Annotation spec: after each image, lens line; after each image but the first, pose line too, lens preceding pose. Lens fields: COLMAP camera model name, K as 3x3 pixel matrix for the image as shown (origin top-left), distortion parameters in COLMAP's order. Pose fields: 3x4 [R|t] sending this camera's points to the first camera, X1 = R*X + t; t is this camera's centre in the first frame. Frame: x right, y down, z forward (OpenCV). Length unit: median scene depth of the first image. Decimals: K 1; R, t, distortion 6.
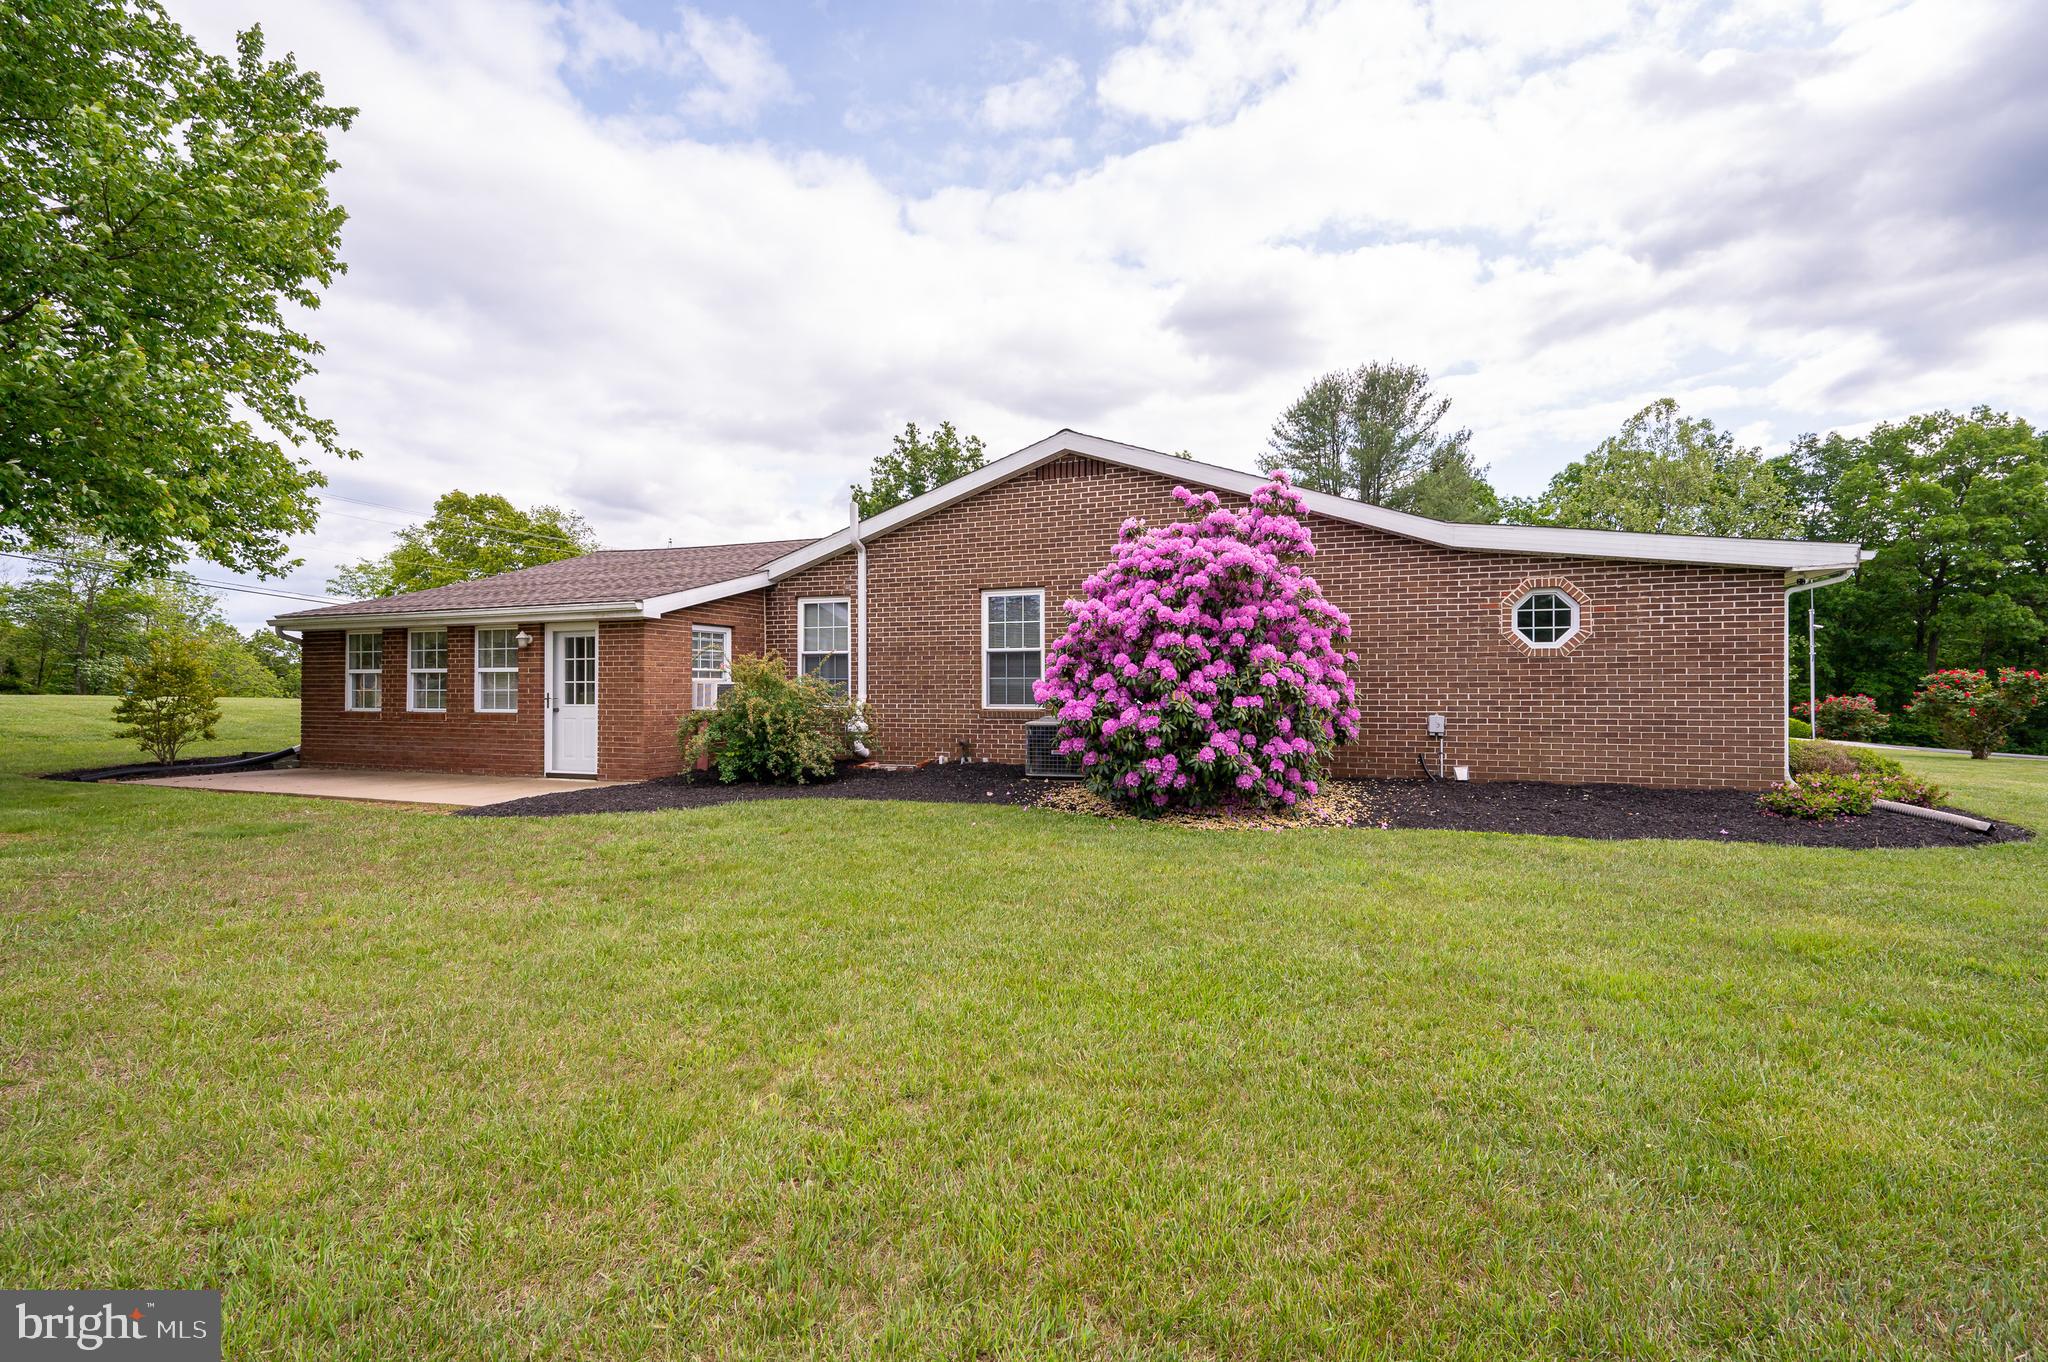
lens RADIAL K [[963.7, 0, 1024.7], [0, 963.7, 692.8], [0, 0, 1]] dist [0.003080, 0.001111]
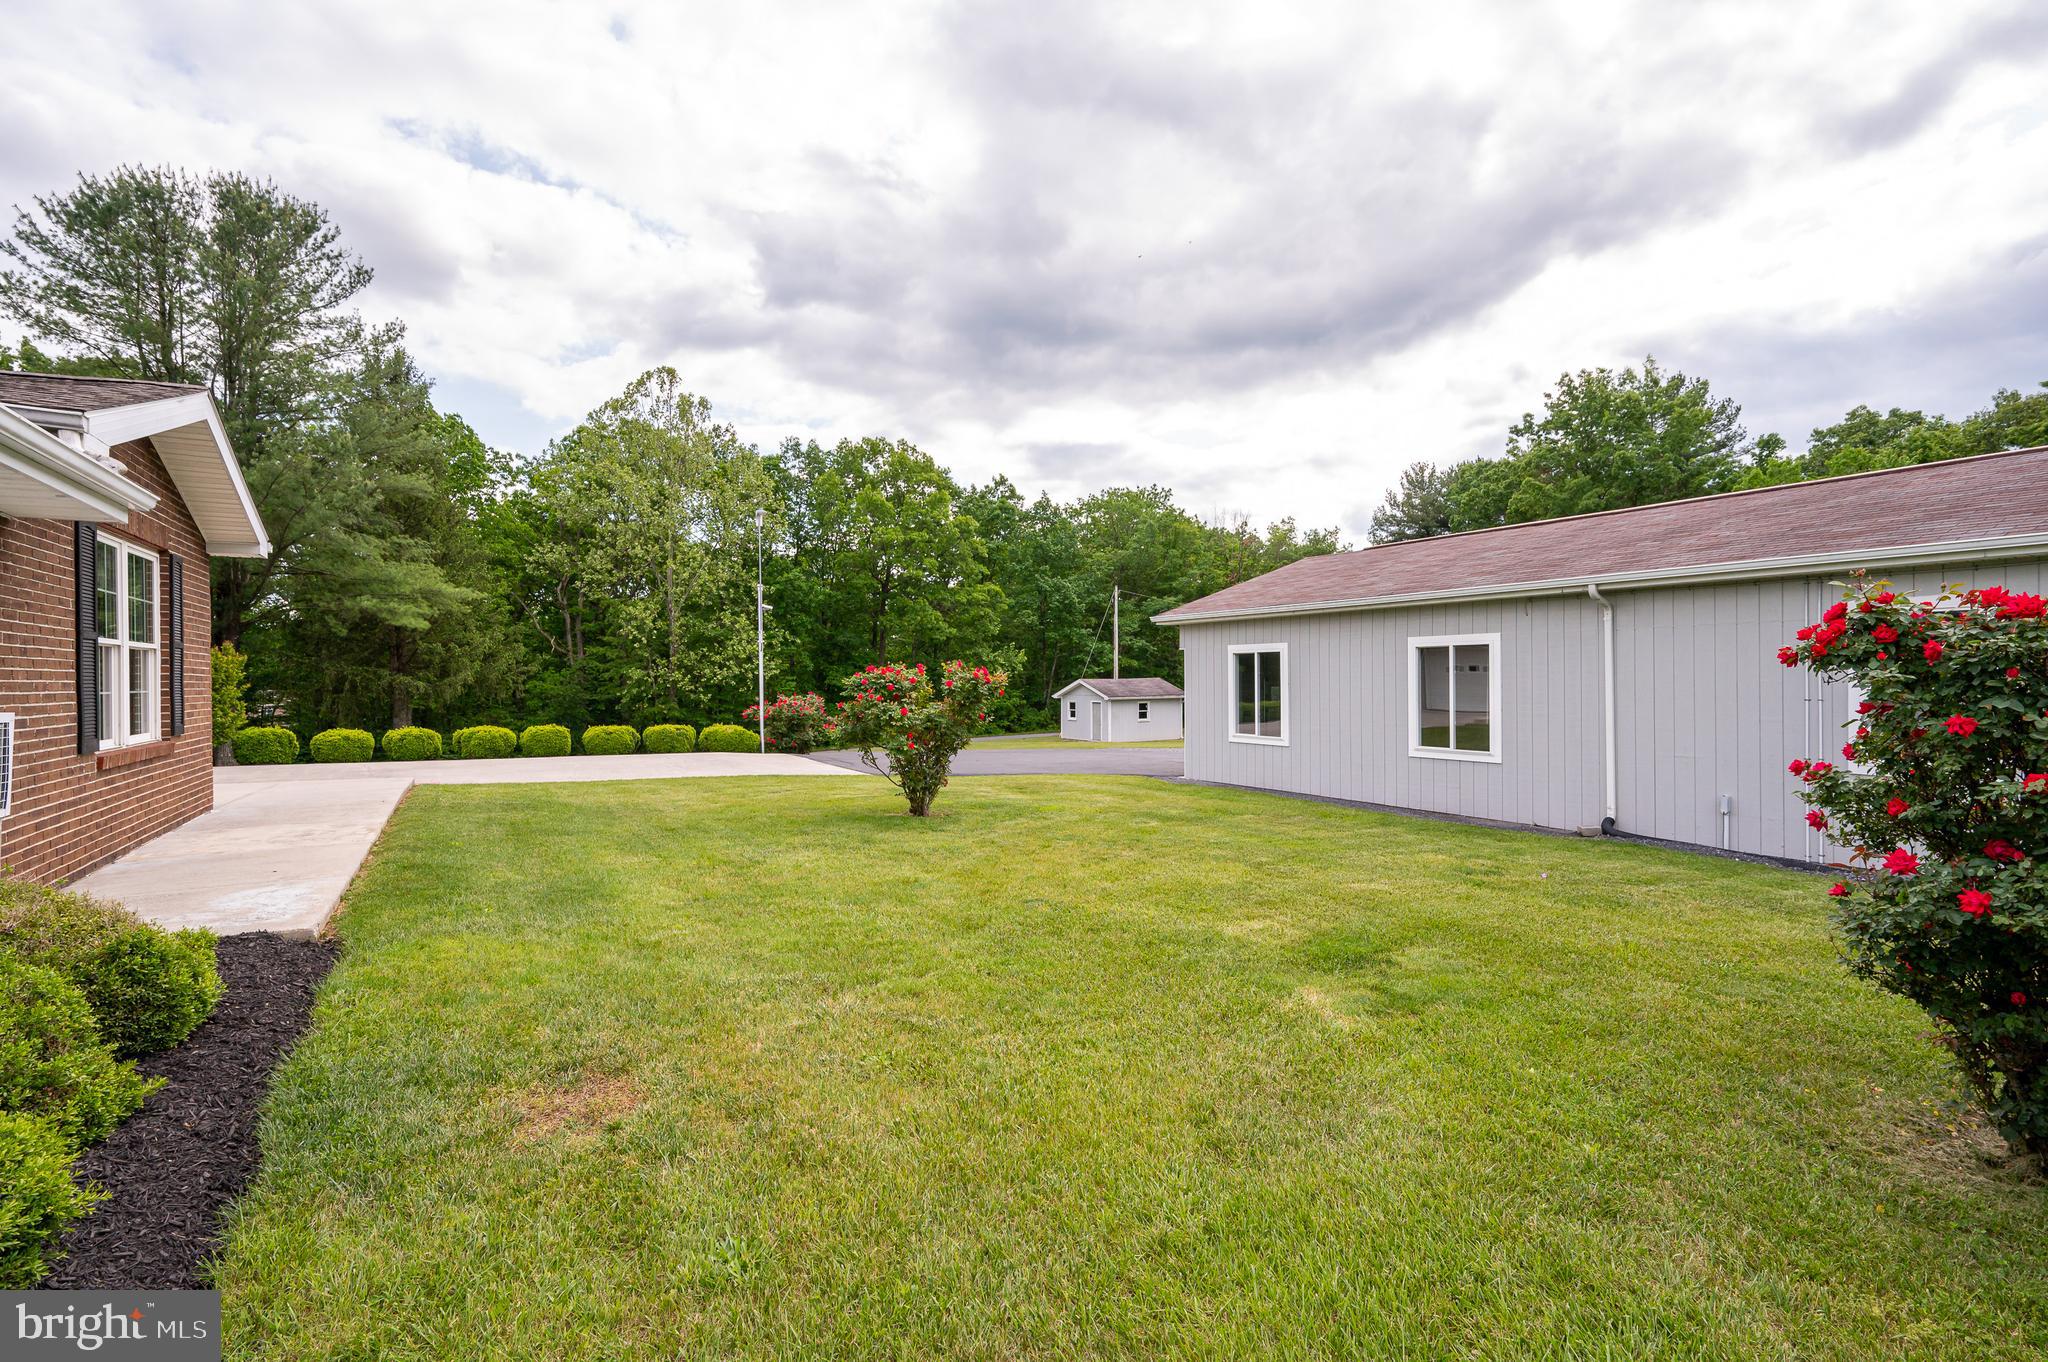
lens RADIAL K [[932.0, 0, 991.7], [0, 932.0, 691.6], [0, 0, 1]] dist [0.025250, -0.000045]
pose [[0.647176, -0.014336, 0.762206, 0.741505], [0.006515, 0.999891, 0.013275, -0.019170], [-0.762313, -0.003626, 0.647198, 0.761929]]
